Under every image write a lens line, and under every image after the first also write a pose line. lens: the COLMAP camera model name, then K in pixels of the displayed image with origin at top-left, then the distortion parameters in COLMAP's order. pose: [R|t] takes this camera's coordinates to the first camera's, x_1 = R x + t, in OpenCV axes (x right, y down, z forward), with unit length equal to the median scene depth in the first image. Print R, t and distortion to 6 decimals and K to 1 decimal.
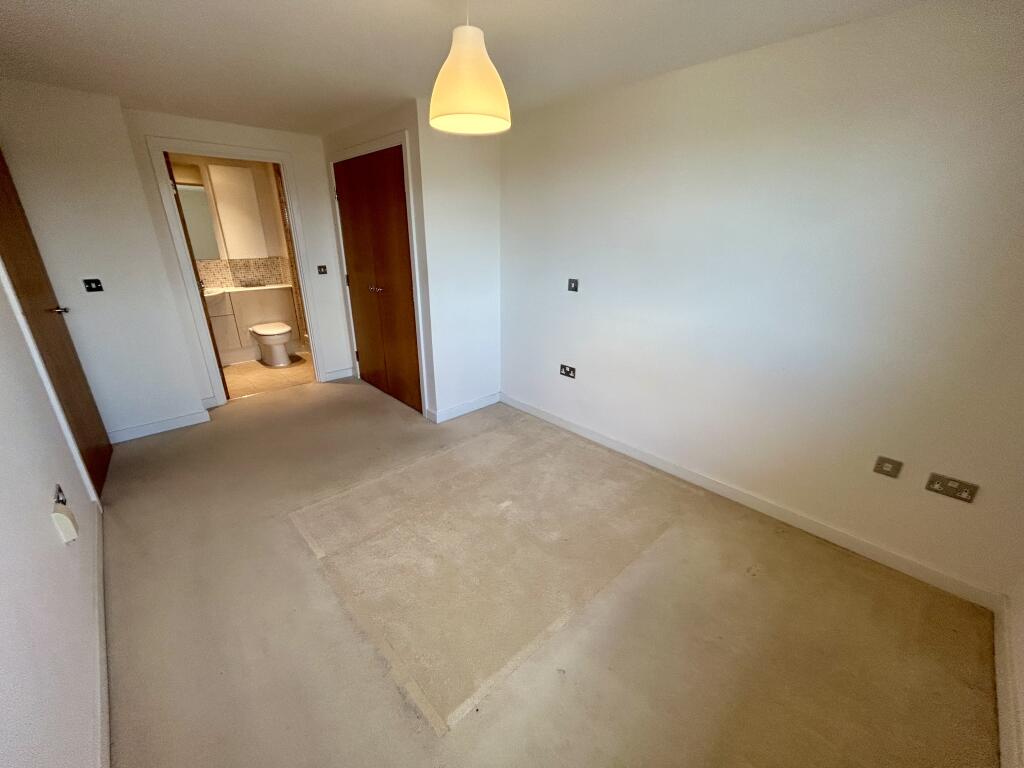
lens RADIAL K [[414.8, 0, 512.0], [0, 414.8, 384.0], [0, 0, 1]] dist [0.001841, -0.000042]
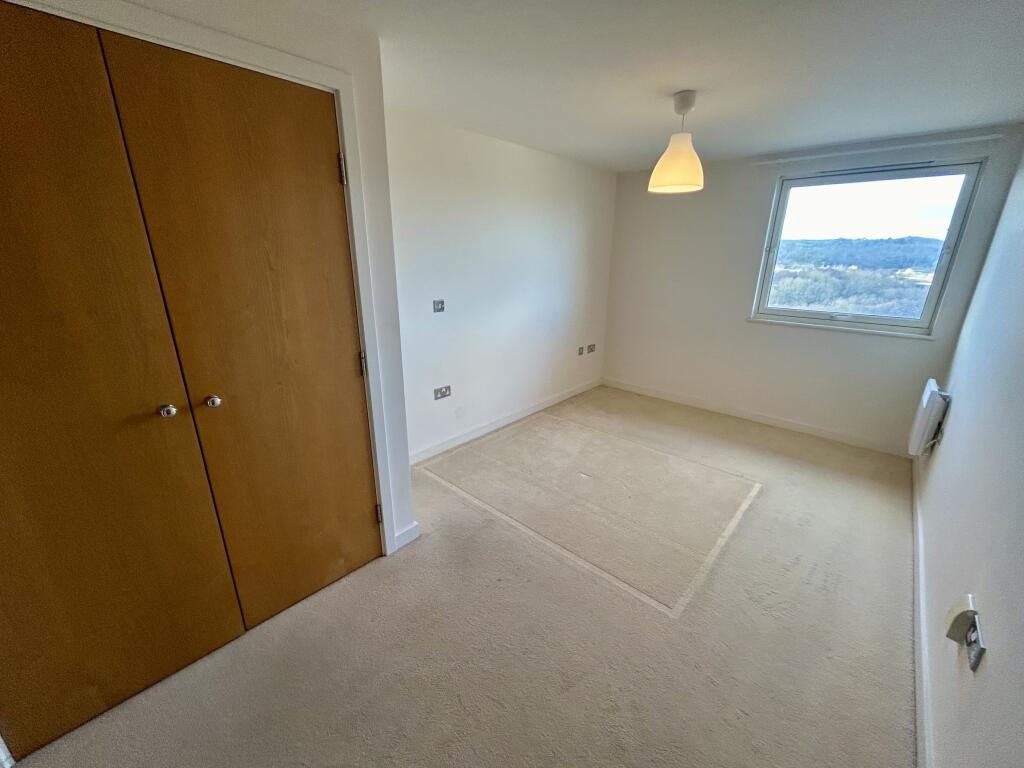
lens RADIAL K [[414.8, 0, 512.0], [0, 414.8, 384.0], [0, 0, 1]] dist [0.001841, -0.000042]
pose [[-0.081047, -0.311157, 0.946896, -0.808190], [0.335313, 0.886135, 0.319891, -0.309512], [-0.938614, 0.343433, 0.032516, 0.808980]]
